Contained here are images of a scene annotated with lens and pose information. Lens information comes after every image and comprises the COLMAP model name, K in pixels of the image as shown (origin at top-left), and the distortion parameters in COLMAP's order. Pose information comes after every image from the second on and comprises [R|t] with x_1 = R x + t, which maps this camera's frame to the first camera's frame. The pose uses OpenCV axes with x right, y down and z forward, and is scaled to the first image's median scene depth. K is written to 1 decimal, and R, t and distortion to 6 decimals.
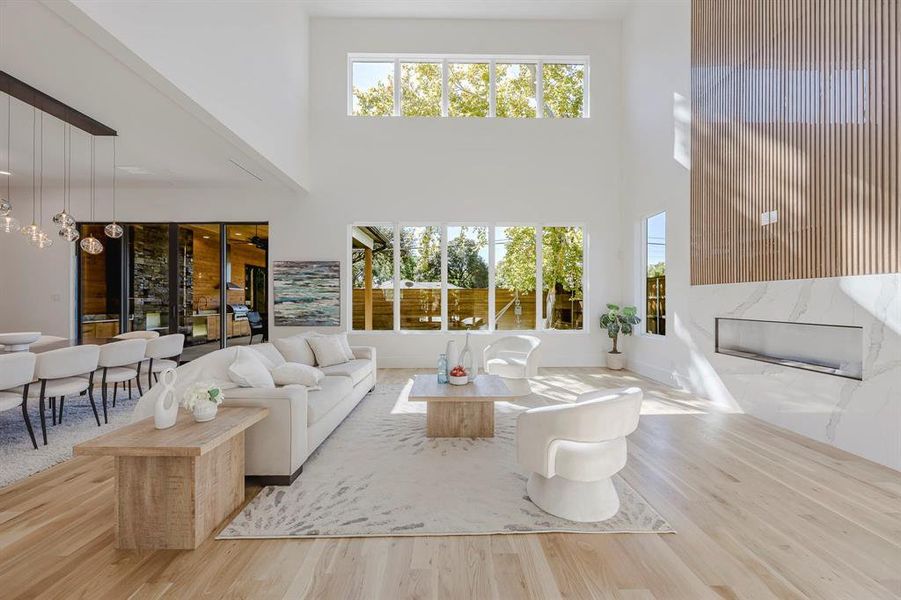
lens RADIAL K [[348.1, 0, 453.7], [0, 348.1, 301.6], [0, 0, 1]] dist [-0.002394, -0.000277]
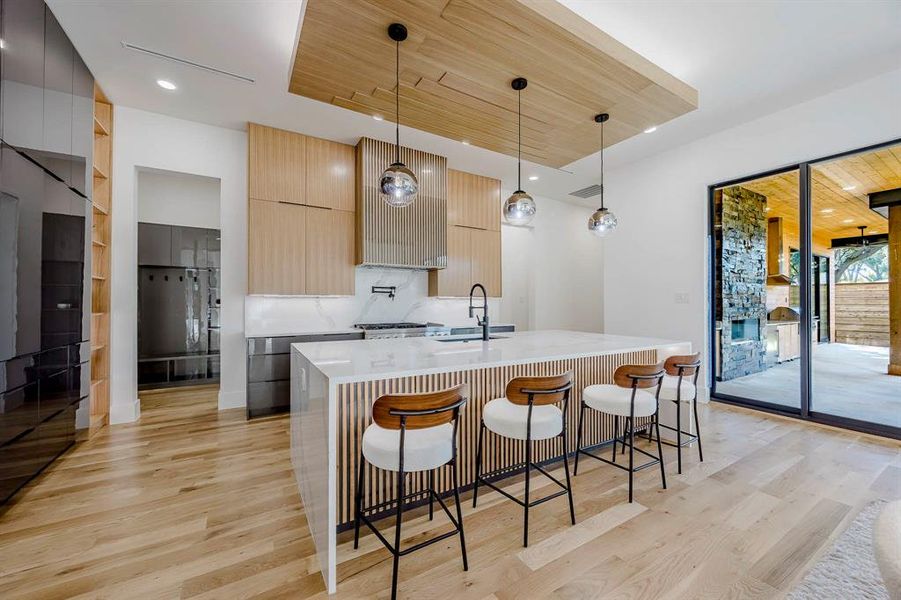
lens RADIAL K [[348.1, 0, 453.7], [0, 348.1, 301.6], [0, 0, 1]] dist [-0.002394, -0.000277]
pose [[0.504392, -0.004037, -0.863465, -0.765484], [-0.001310, 0.999984, -0.005441, 0.000103], [0.863474, 0.003876, 0.504379, 0.226812]]
